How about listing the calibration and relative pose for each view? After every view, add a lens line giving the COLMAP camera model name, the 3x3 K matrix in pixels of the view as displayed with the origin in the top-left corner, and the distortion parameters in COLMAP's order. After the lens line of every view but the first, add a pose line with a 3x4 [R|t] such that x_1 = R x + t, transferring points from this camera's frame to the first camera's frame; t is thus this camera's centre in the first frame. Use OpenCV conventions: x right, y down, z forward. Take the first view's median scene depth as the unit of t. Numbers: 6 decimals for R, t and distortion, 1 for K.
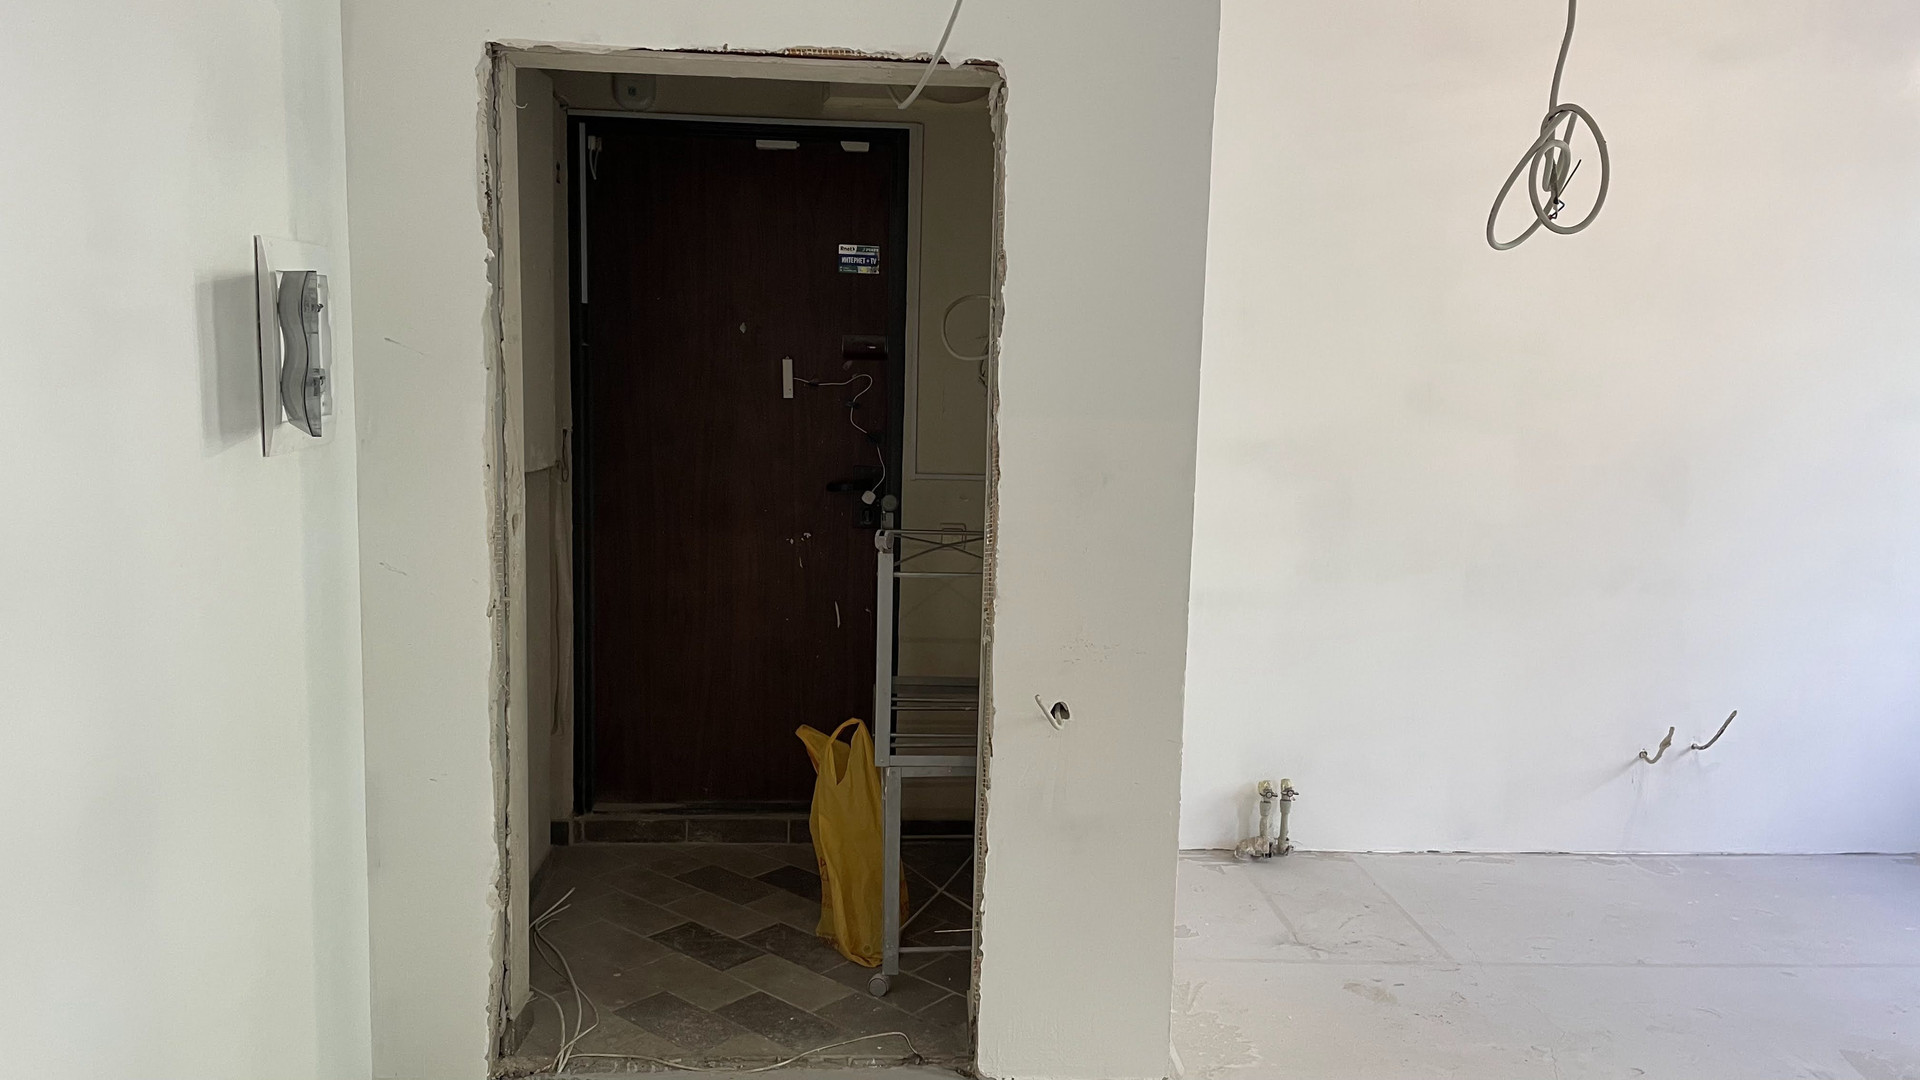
lens RADIAL K [[1446.6, 0, 973.8], [0, 1446.6, 537.5], [0, 0, 1]] dist [0.138668, -0.224286]
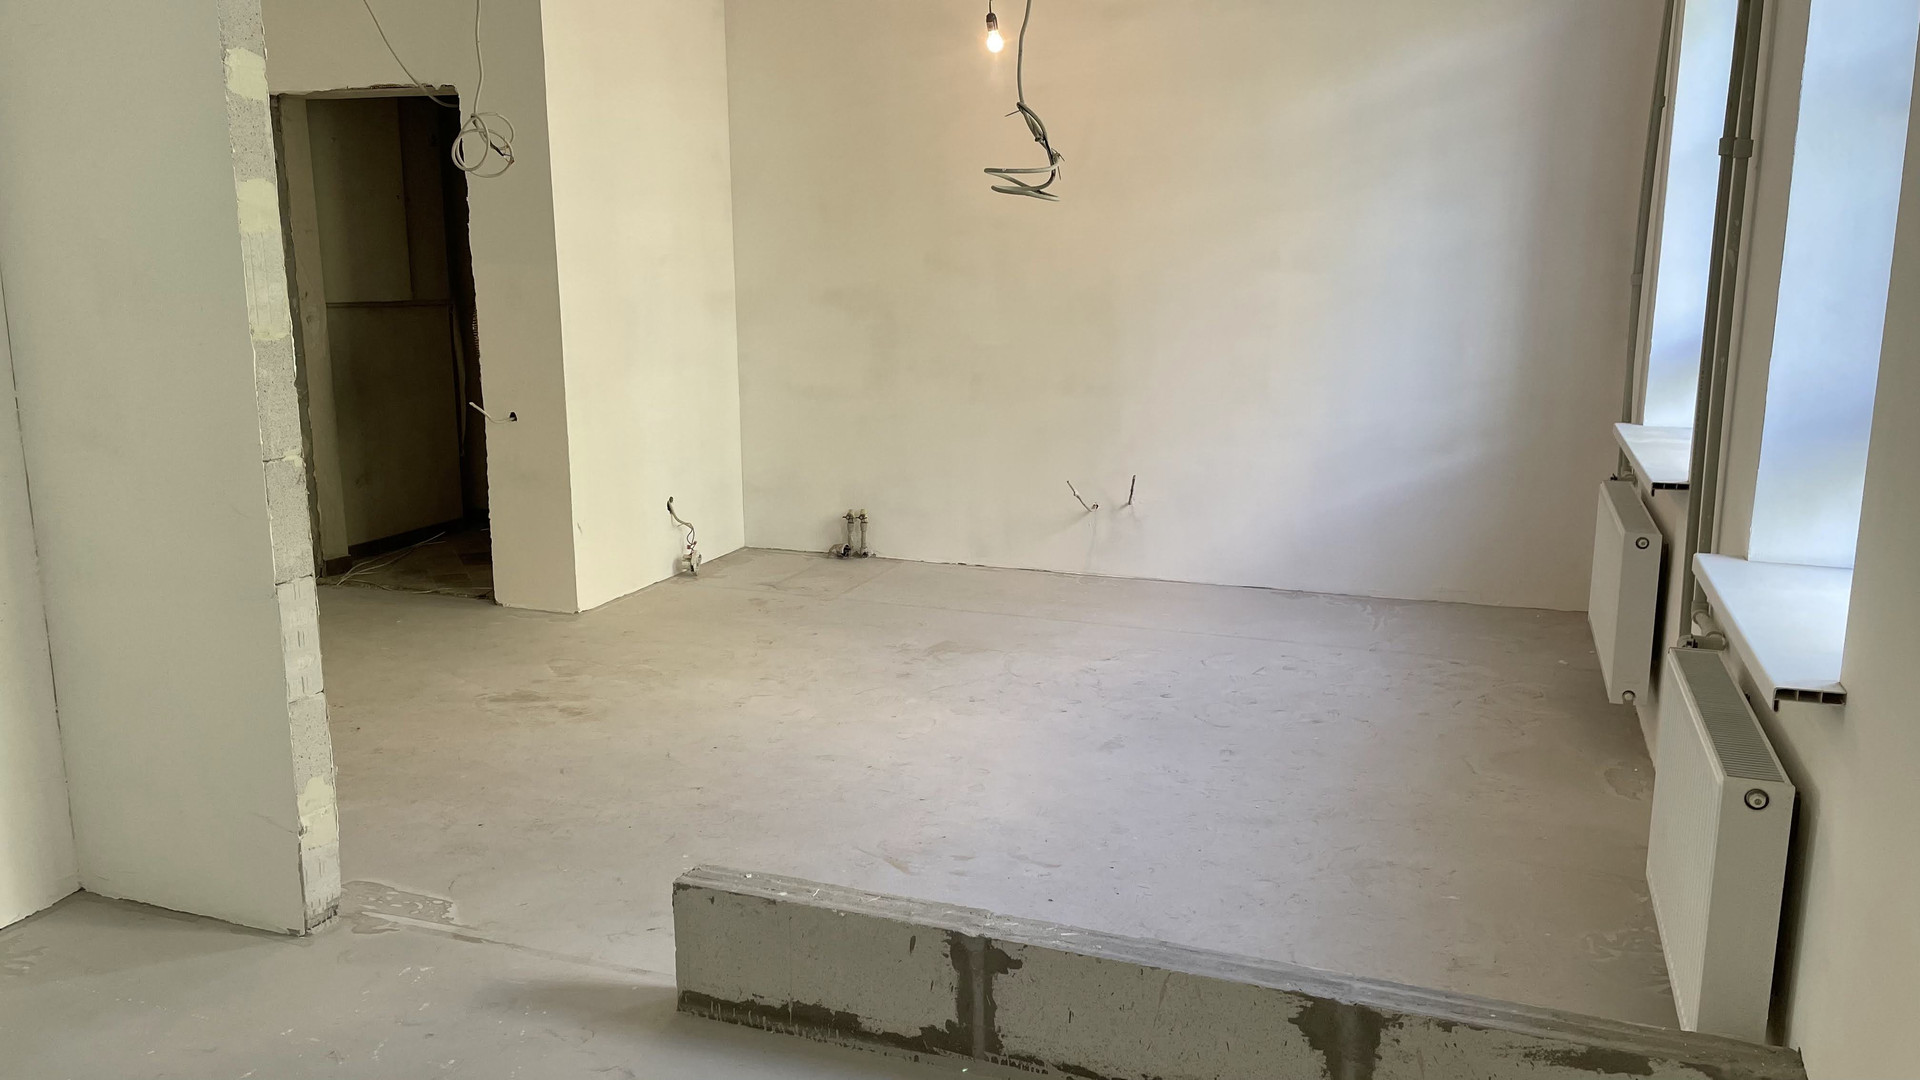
lens RADIAL K [[1446.6, 0, 973.8], [0, 1446.6, 537.5], [0, 0, 1]] dist [0.138668, -0.224286]
pose [[0.901129, 0.058811, -0.429544, 0.988133], [-0.030272, 0.996874, 0.072981, 0.079735], [0.432493, -0.052762, 0.900092, -0.346668]]
